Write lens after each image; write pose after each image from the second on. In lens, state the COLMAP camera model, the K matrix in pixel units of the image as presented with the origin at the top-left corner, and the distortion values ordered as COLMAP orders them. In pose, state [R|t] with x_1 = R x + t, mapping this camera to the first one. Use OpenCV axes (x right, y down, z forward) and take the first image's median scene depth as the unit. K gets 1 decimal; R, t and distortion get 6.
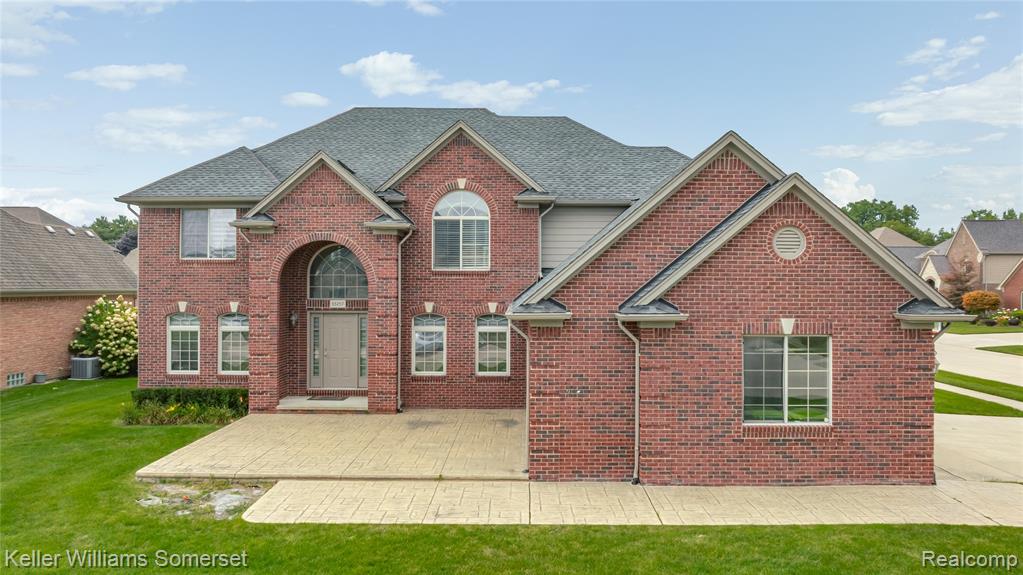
lens RADIAL K [[726.1, 0, 511.5], [0, 726.1, 287.5], [0, 0, 1]] dist [-0.021209, 0.005233]
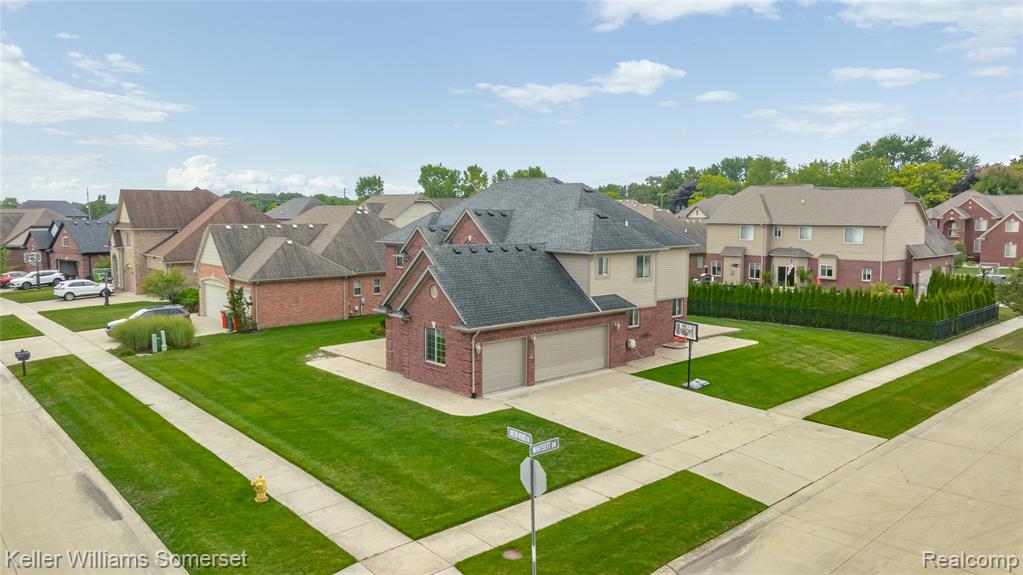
lens RADIAL K [[726.1, 0, 511.5], [0, 726.1, 287.5], [0, 0, 1]] dist [-0.021209, 0.005233]
pose [[0.678700, 0.074968, -0.730579, 1.596210], [-0.003349, 0.995082, 0.098999, -0.216625], [0.734408, -0.064744, 0.675613, -0.330103]]
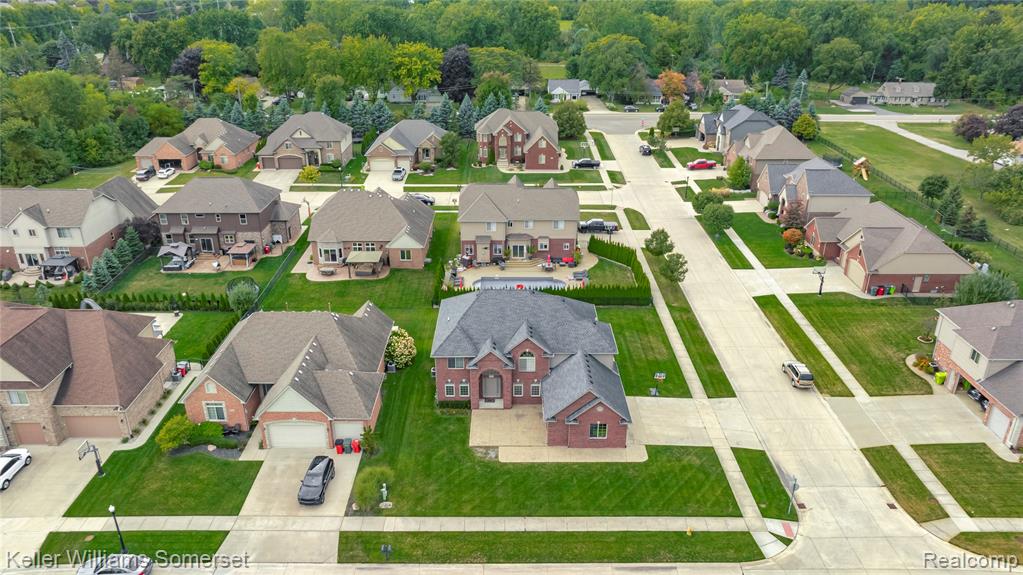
lens RADIAL K [[726.1, 0, 511.5], [0, 726.1, 287.5], [0, 0, 1]] dist [-0.021209, 0.005233]
pose [[0.999910, -0.010083, 0.008861, -0.183109], [0.005639, 0.914578, 0.404370, -1.940637], [-0.012182, -0.404284, 0.914553, -2.211943]]
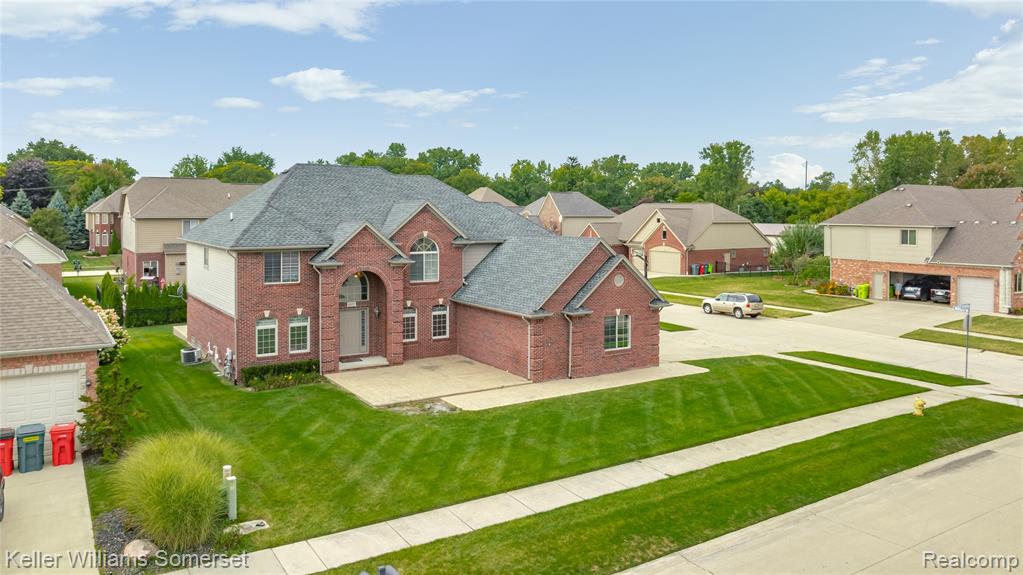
lens RADIAL K [[735.8, 0, 509.2], [0, 735.8, 243.6], [0, 0, 1]] dist [-0.015386, 0.000022]
pose [[0.833270, -0.024539, 0.552322, -0.942441], [0.000781, 0.999066, 0.043211, -0.206242], [-0.552866, -0.035575, 0.832511, -0.660255]]
